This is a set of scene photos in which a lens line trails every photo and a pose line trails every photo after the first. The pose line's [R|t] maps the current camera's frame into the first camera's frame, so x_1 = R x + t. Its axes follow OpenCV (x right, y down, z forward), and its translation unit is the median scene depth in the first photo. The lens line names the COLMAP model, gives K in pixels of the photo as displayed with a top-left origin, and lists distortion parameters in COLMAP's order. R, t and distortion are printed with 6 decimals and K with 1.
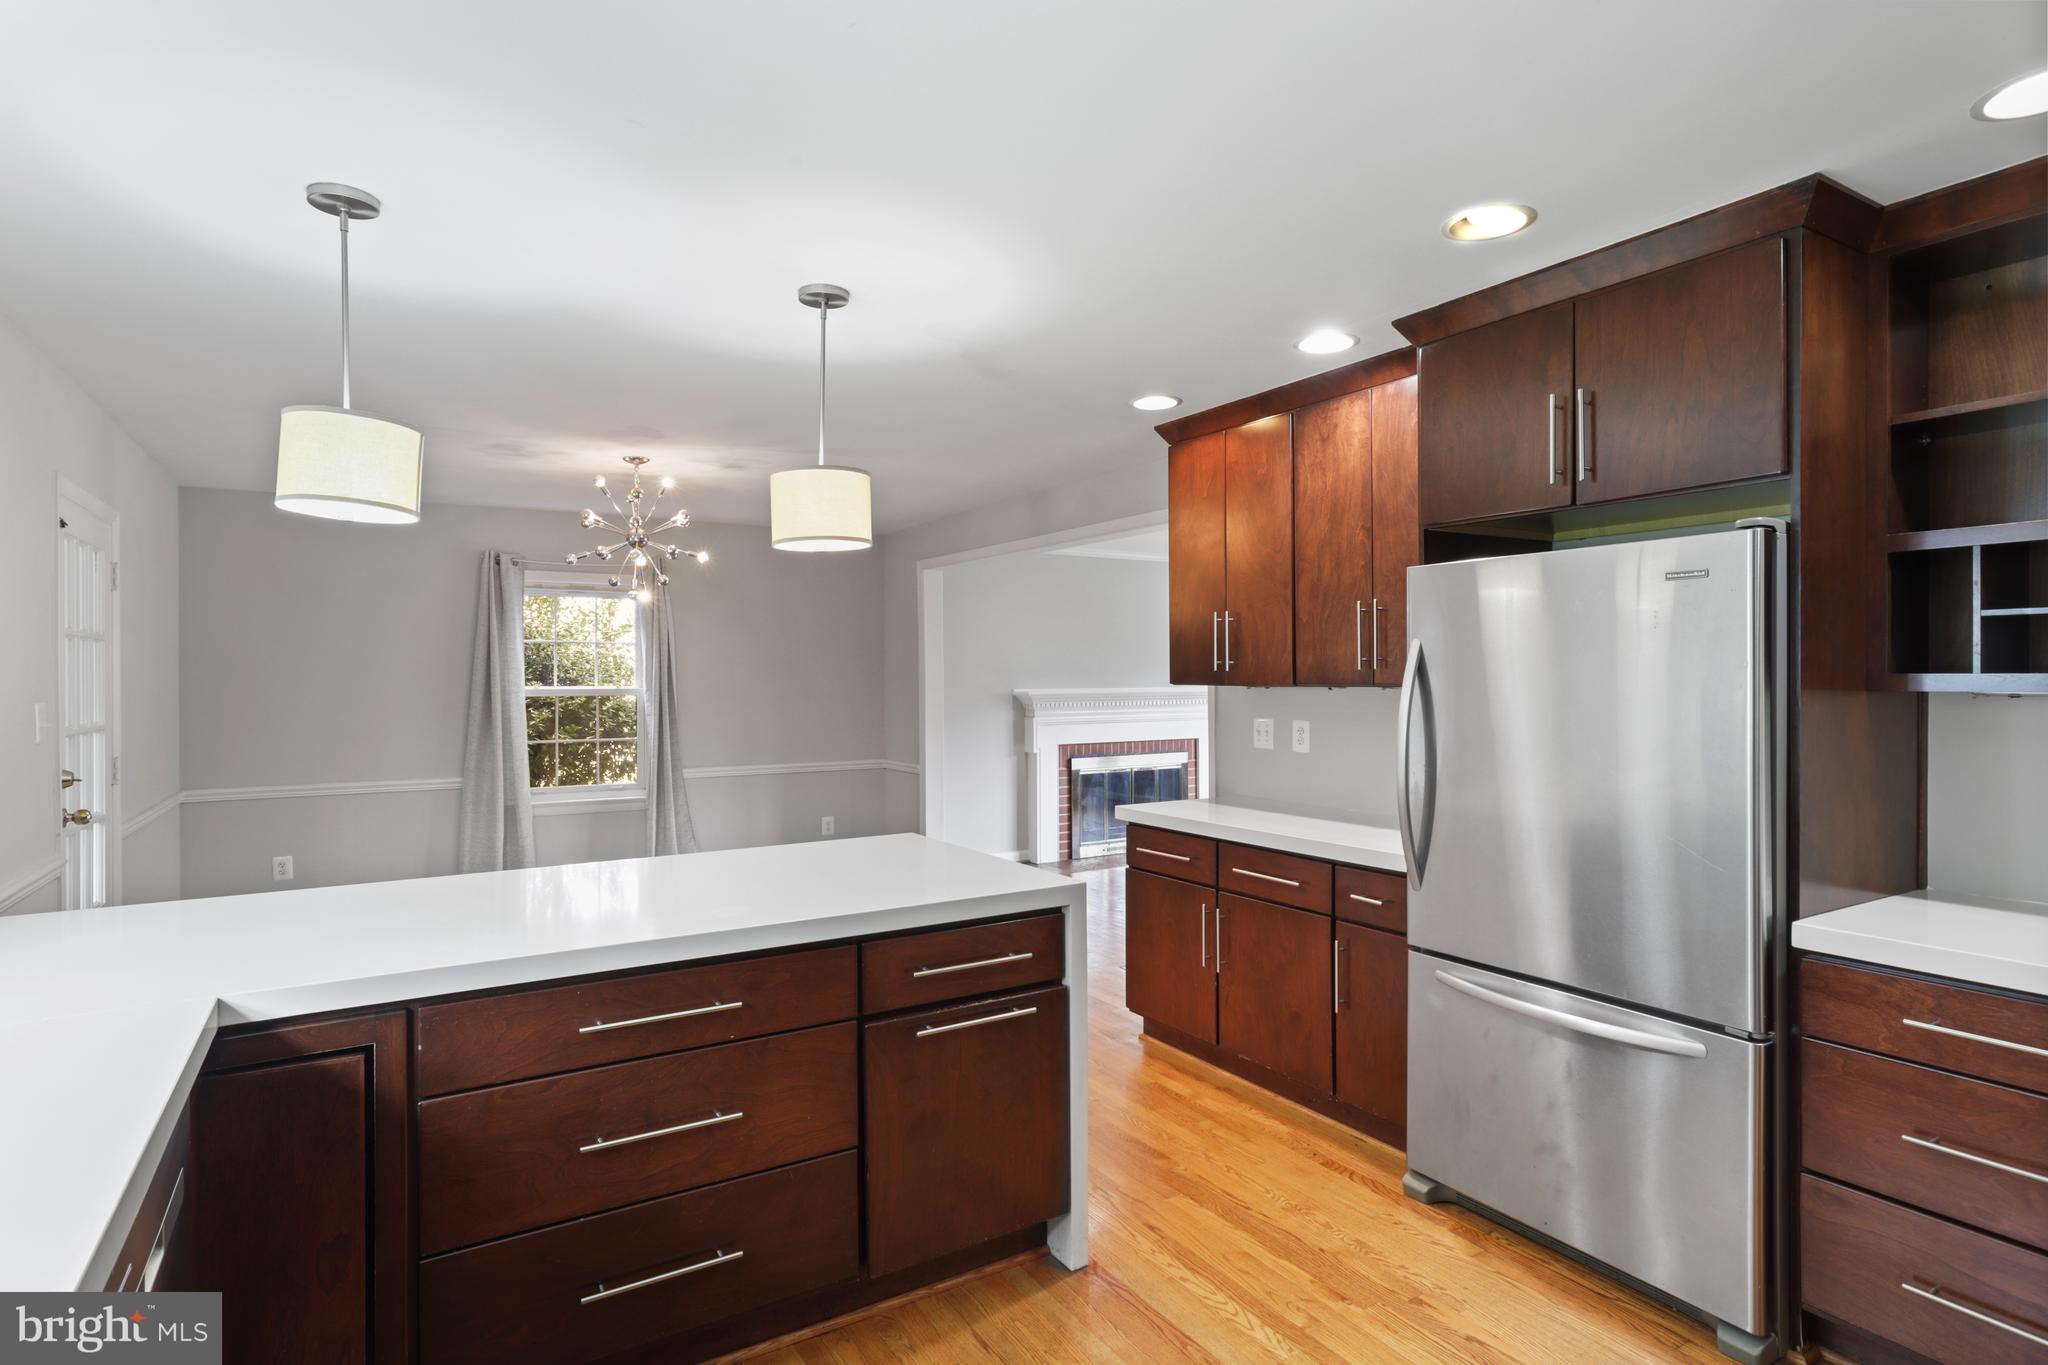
lens RADIAL K [[1074.4, 0, 1024.9], [0, 1074.4, 684.4], [0, 0, 1]] dist [-0.007039, 0.002975]
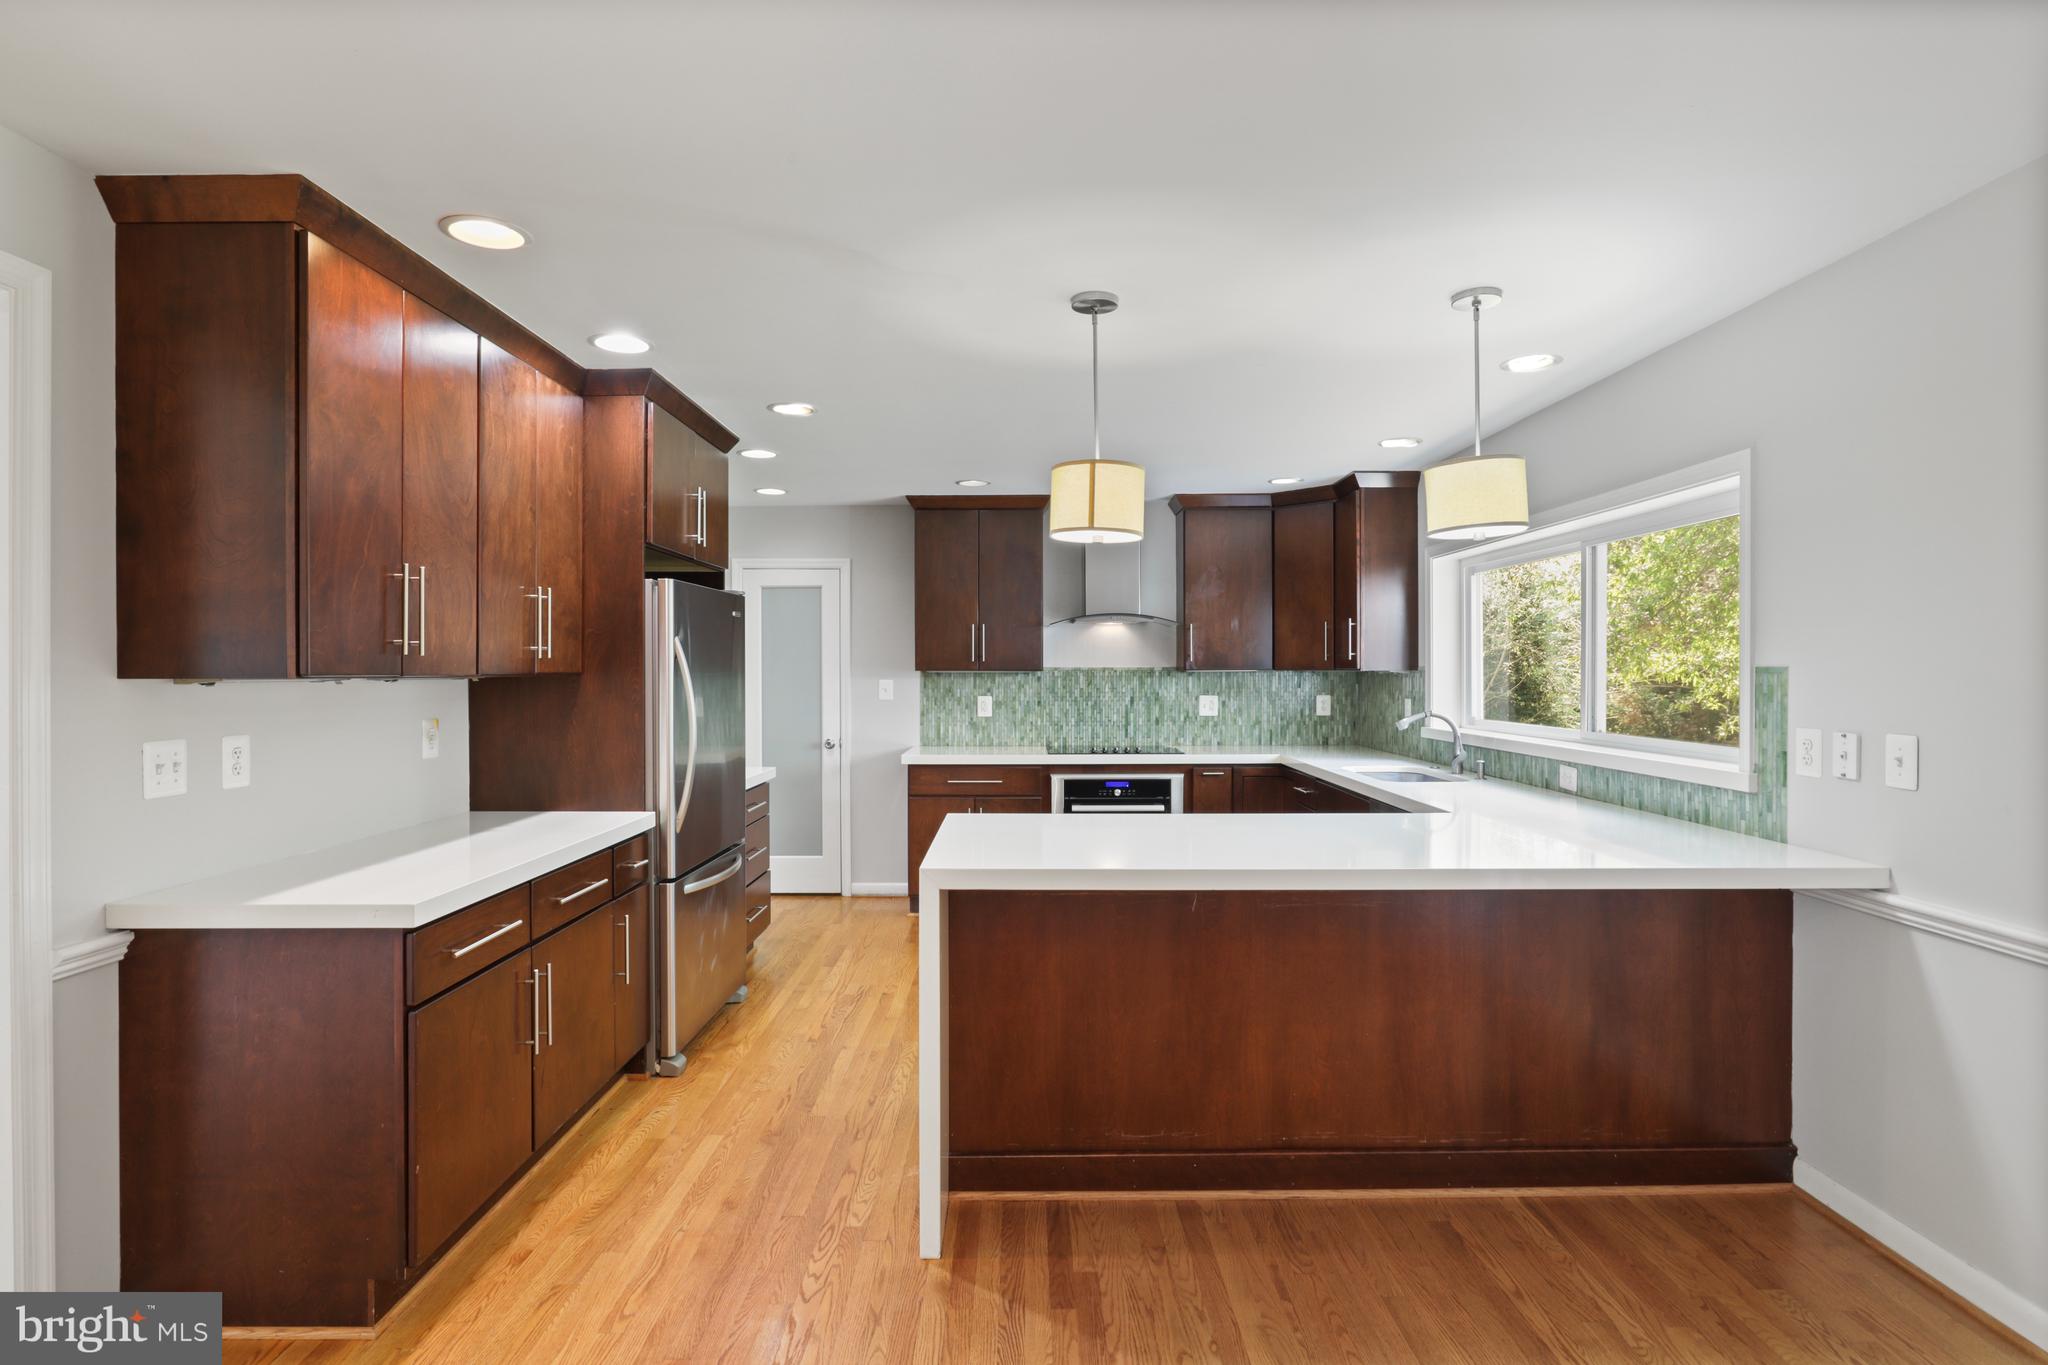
lens RADIAL K [[1035.0, 0, 1032.1], [0, 1035.0, 675.4], [0, 0, 1]] dist [-0.020856, 0.016708]
pose [[-0.856929, 0.002605, 0.515428, -0.464913], [0.008558, 0.999921, 0.009175, -0.003010], [-0.515364, 0.012273, -0.856884, 1.344908]]
